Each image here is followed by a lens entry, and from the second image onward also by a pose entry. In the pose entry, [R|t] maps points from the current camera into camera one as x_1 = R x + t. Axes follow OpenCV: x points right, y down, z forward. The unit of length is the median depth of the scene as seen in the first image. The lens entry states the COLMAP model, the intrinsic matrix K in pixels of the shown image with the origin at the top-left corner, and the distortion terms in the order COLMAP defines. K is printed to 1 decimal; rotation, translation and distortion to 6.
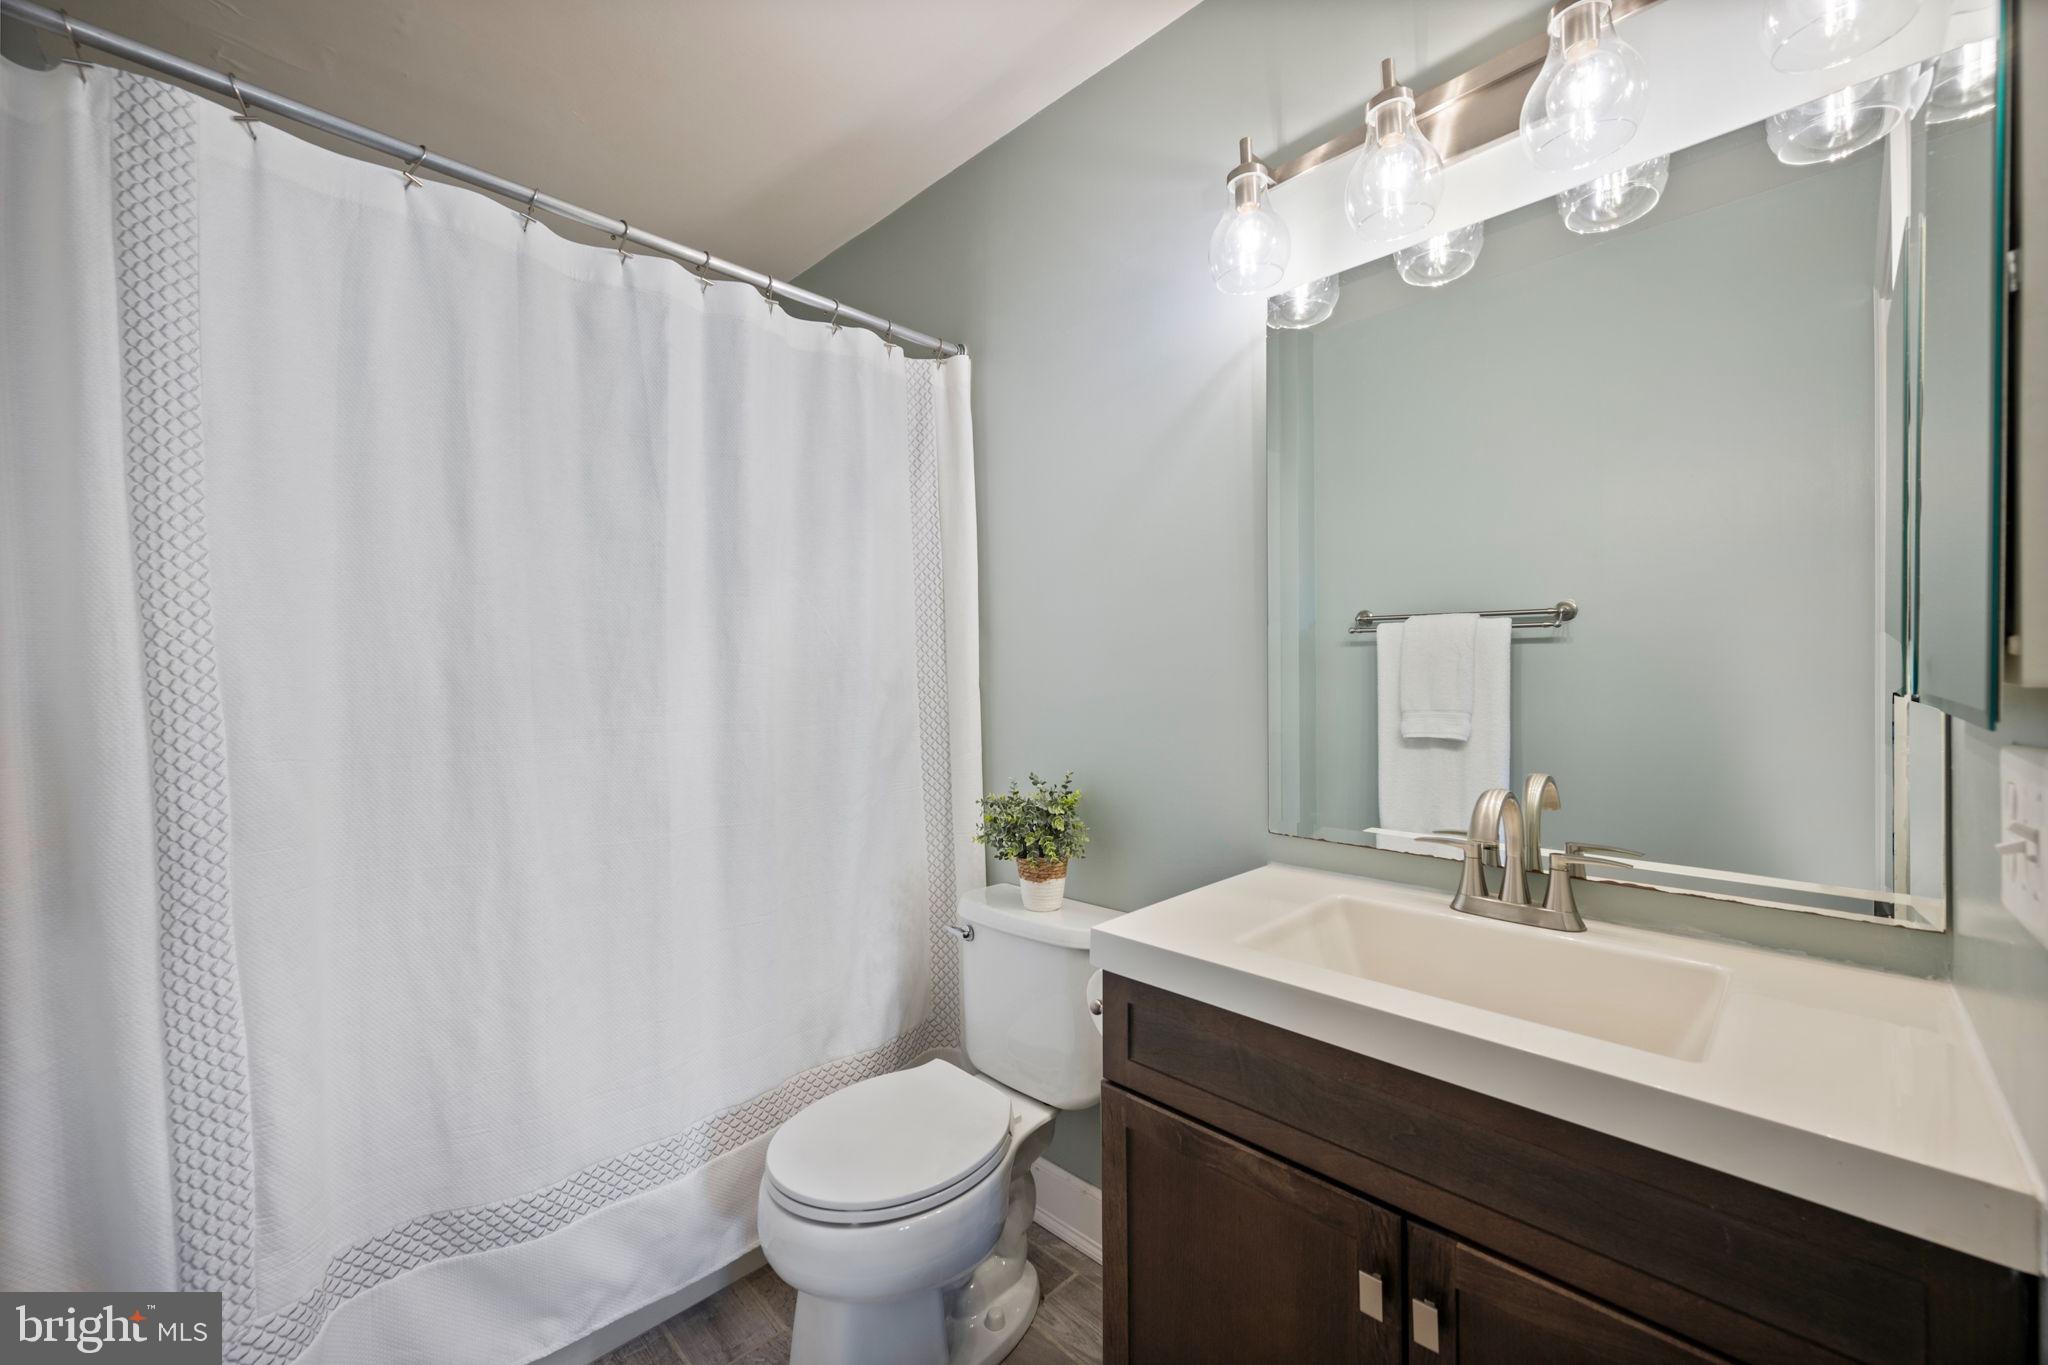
lens RADIAL K [[801.0, 0, 1037.6], [0, 801.0, 683.0], [0, 0, 1]] dist [0.000122, -0.000649]
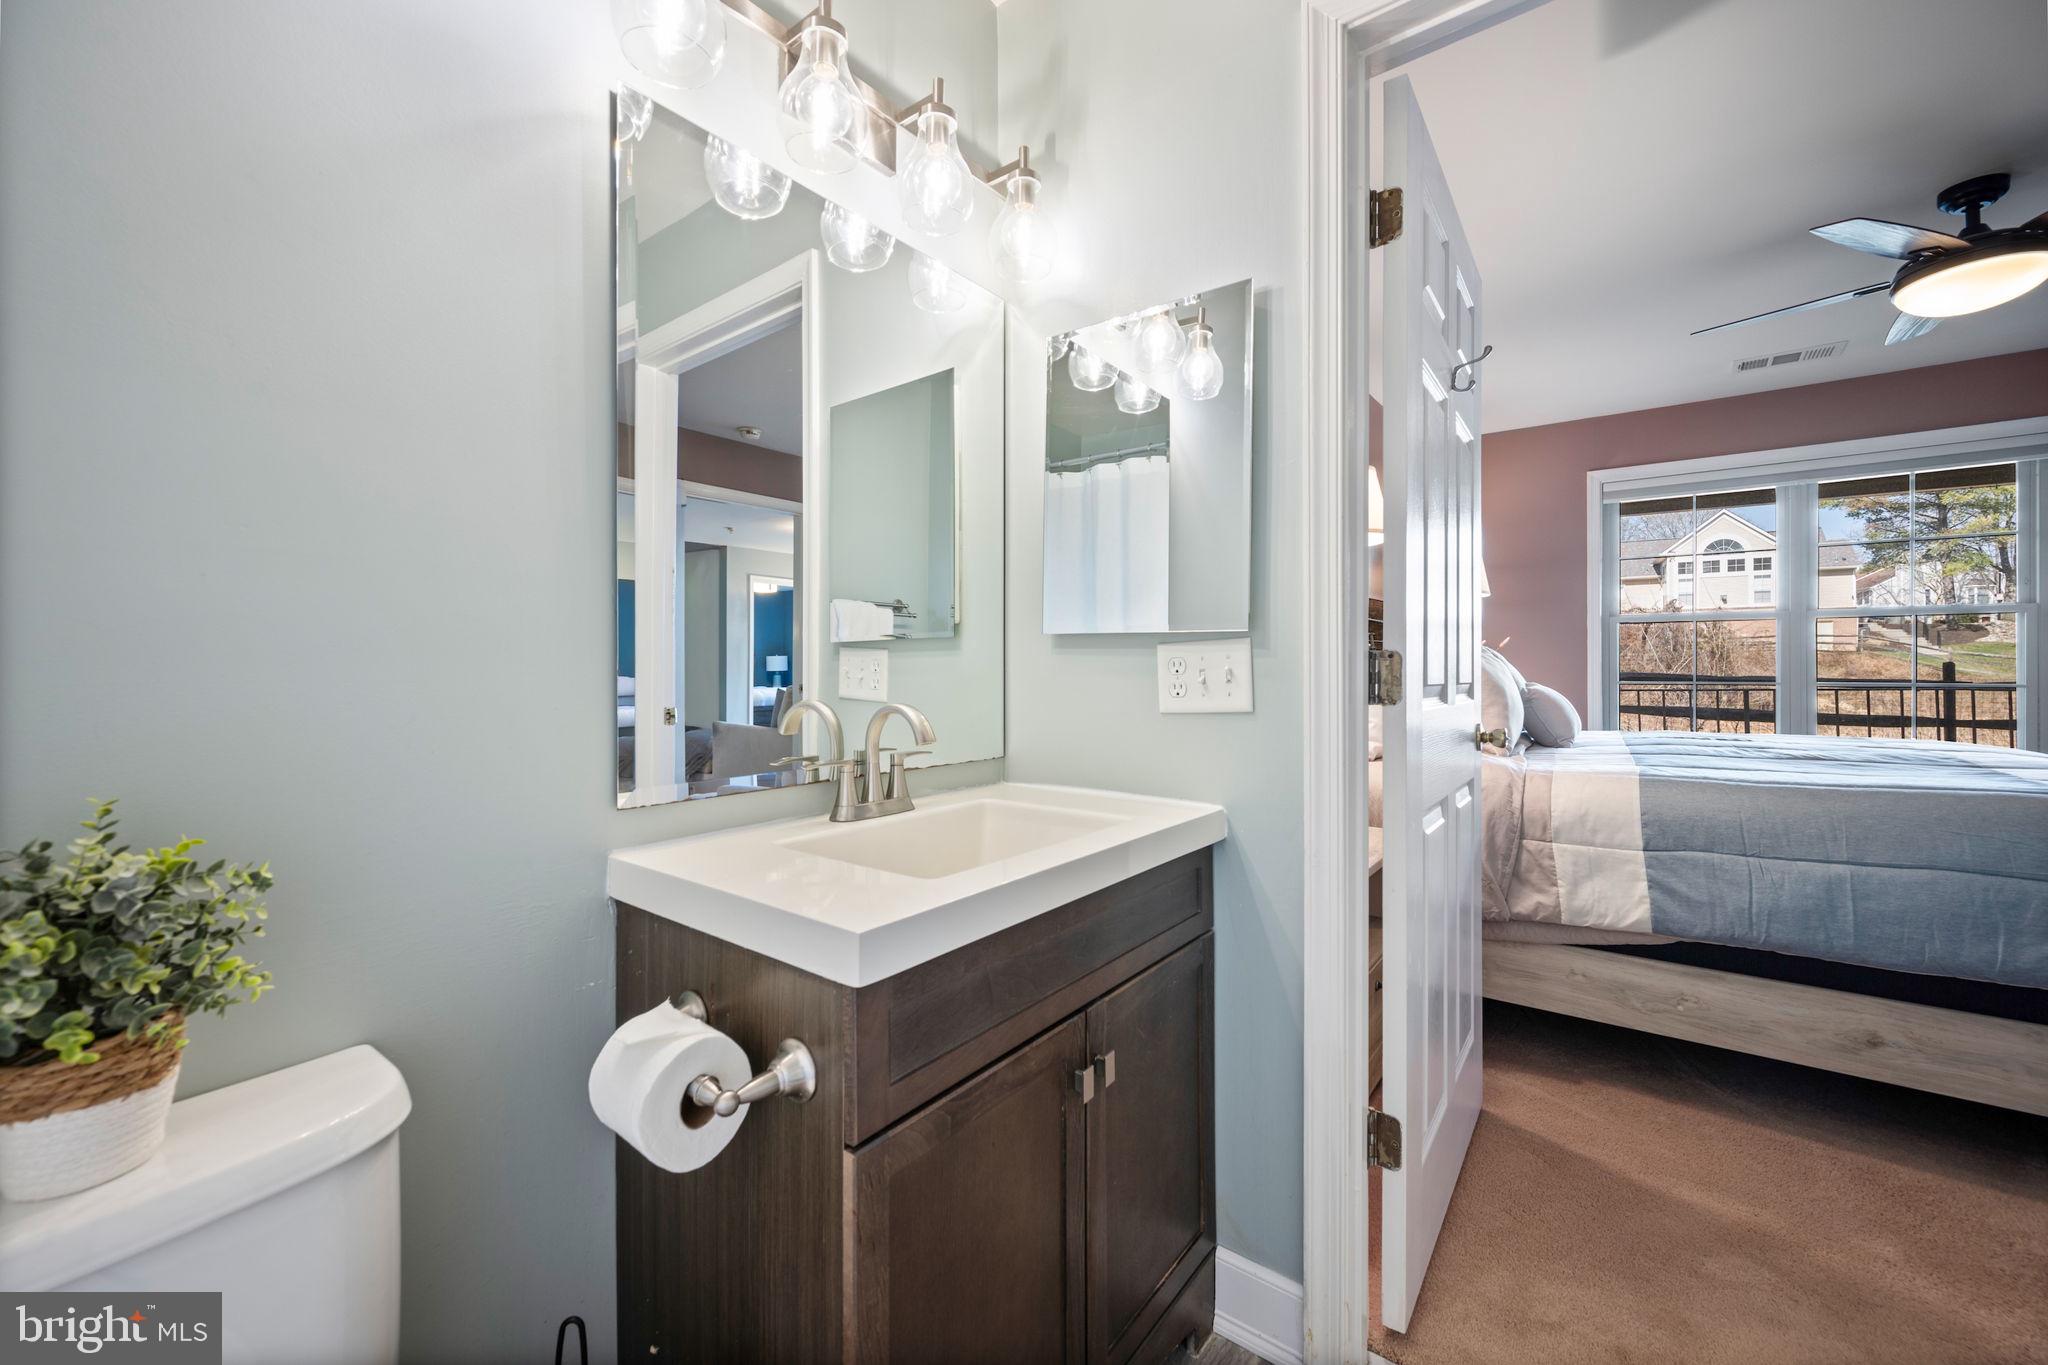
lens RADIAL K [[801.0, 0, 1036.1], [0, 801.0, 668.1], [0, 0, 1]] dist [0.000122, -0.000649]
pose [[-0.108208, 0.004959, 0.994116, -0.600977], [0.027368, 0.999623, -0.002008, 0.071826], [-0.993752, 0.026990, -0.108303, 0.850977]]
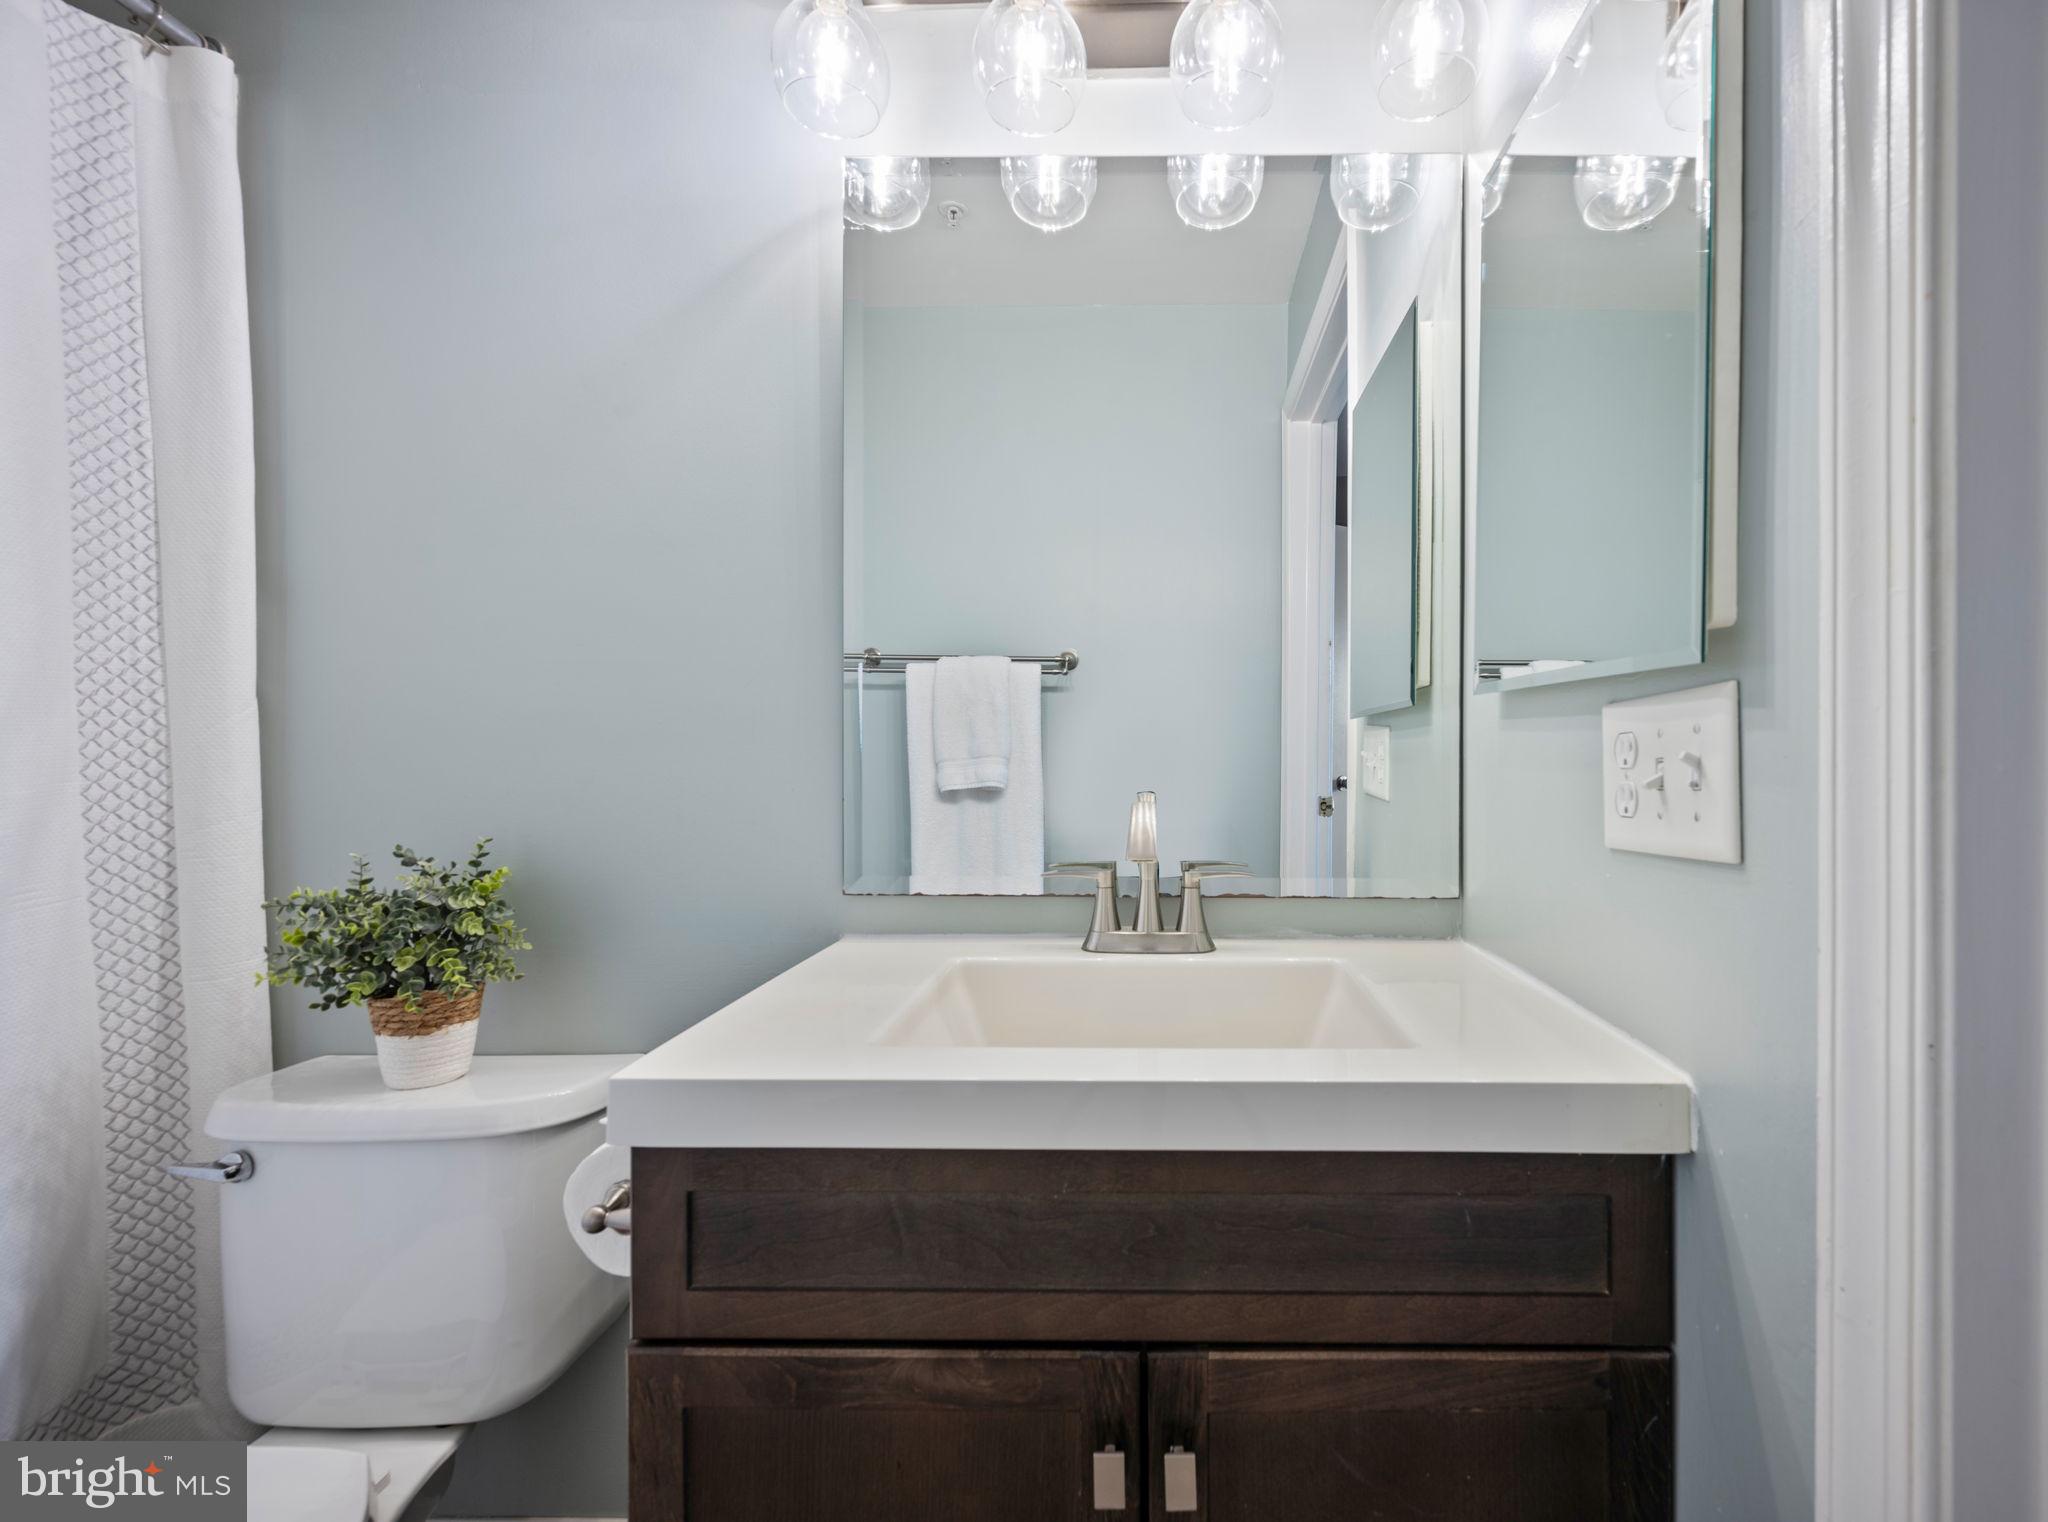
lens RADIAL K [[845.4, 0, 1076.1], [0, 845.4, 777.6], [0, 0, 1]] dist [0.005456, -0.002387]
pose [[0.725671, 0.002702, 0.688036, -0.095909], [0.003302, 0.999967, -0.007410, 0.095353], [-0.688034, 0.007649, 0.725638, 0.325754]]
